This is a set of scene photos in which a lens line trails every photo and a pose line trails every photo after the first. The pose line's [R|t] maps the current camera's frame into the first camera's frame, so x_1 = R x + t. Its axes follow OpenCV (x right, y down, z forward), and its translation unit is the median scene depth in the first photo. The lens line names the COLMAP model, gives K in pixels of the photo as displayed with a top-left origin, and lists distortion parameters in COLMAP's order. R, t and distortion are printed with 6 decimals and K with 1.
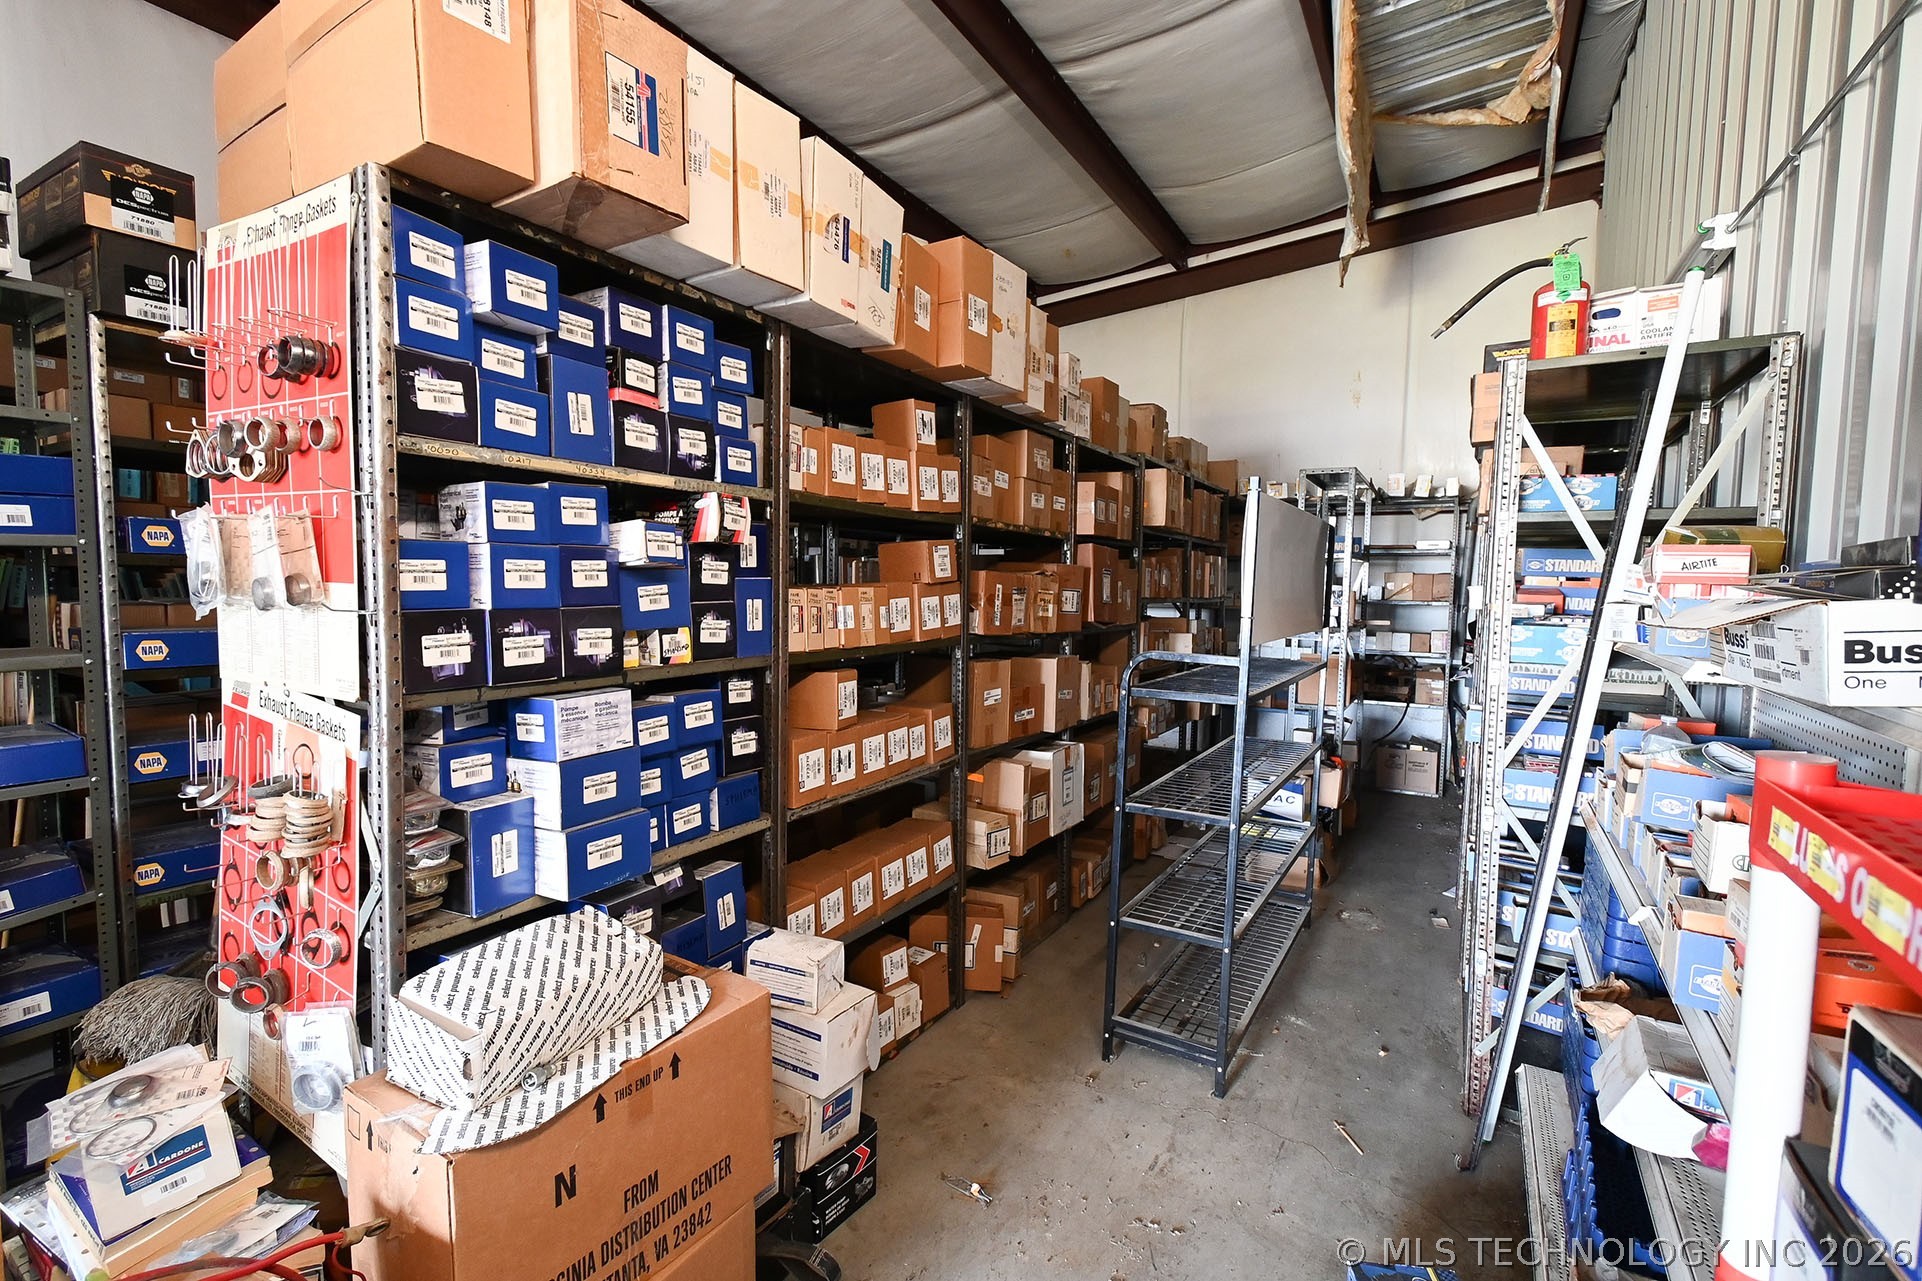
lens RADIAL K [[857.4, 0, 970.5], [0, 857.4, 640.8], [0, 0, 1]] dist [0.014280, -0.006244]
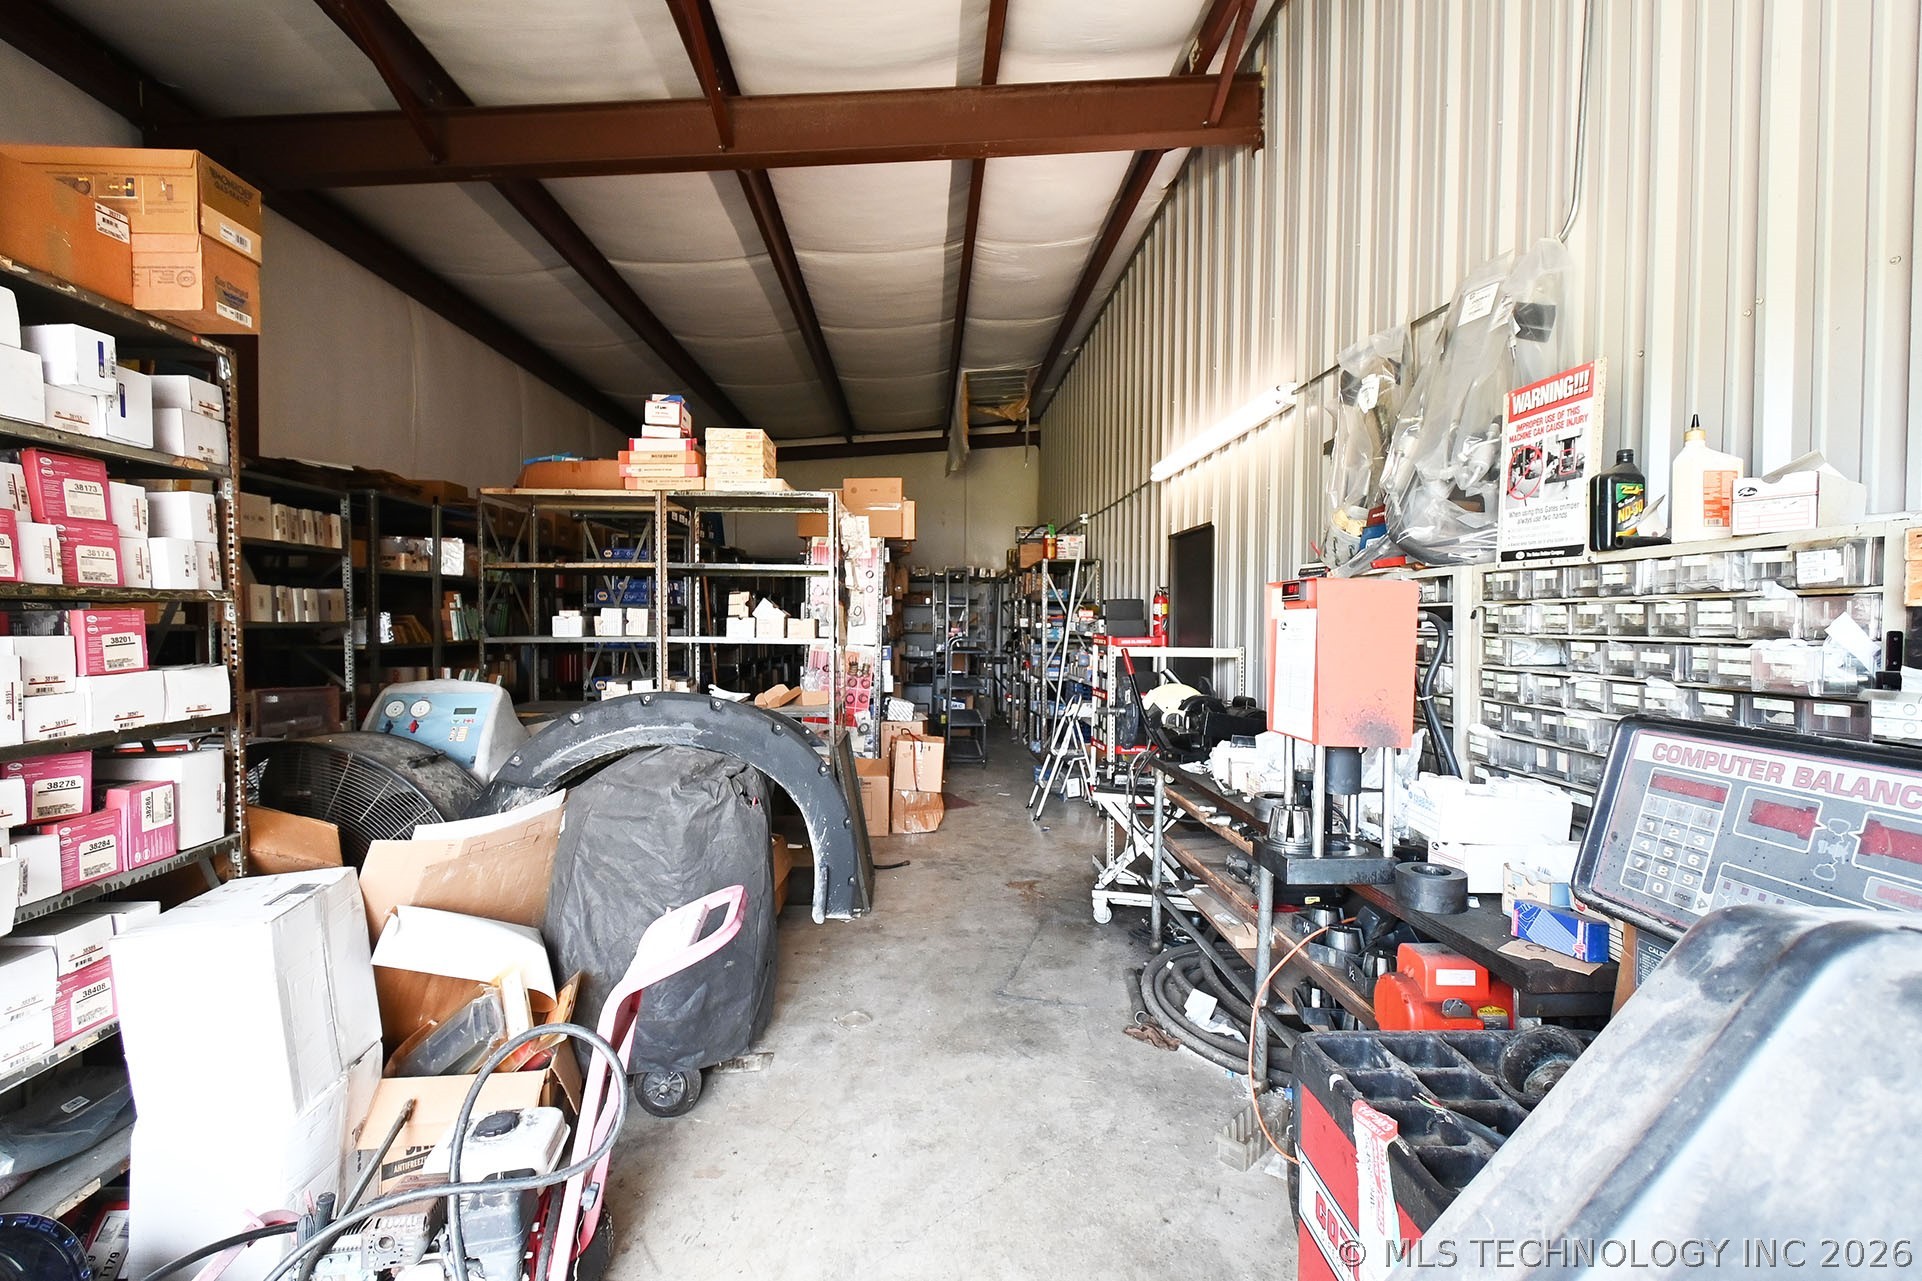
lens RADIAL K [[857.4, 0, 970.5], [0, 857.4, 640.8], [0, 0, 1]] dist [0.014280, -0.006244]
pose [[0.833763, -0.010947, 0.552014, -0.477633], [0.028380, 0.999331, -0.023047, 0.032117], [-0.551393, 0.034882, 0.833516, -0.538860]]
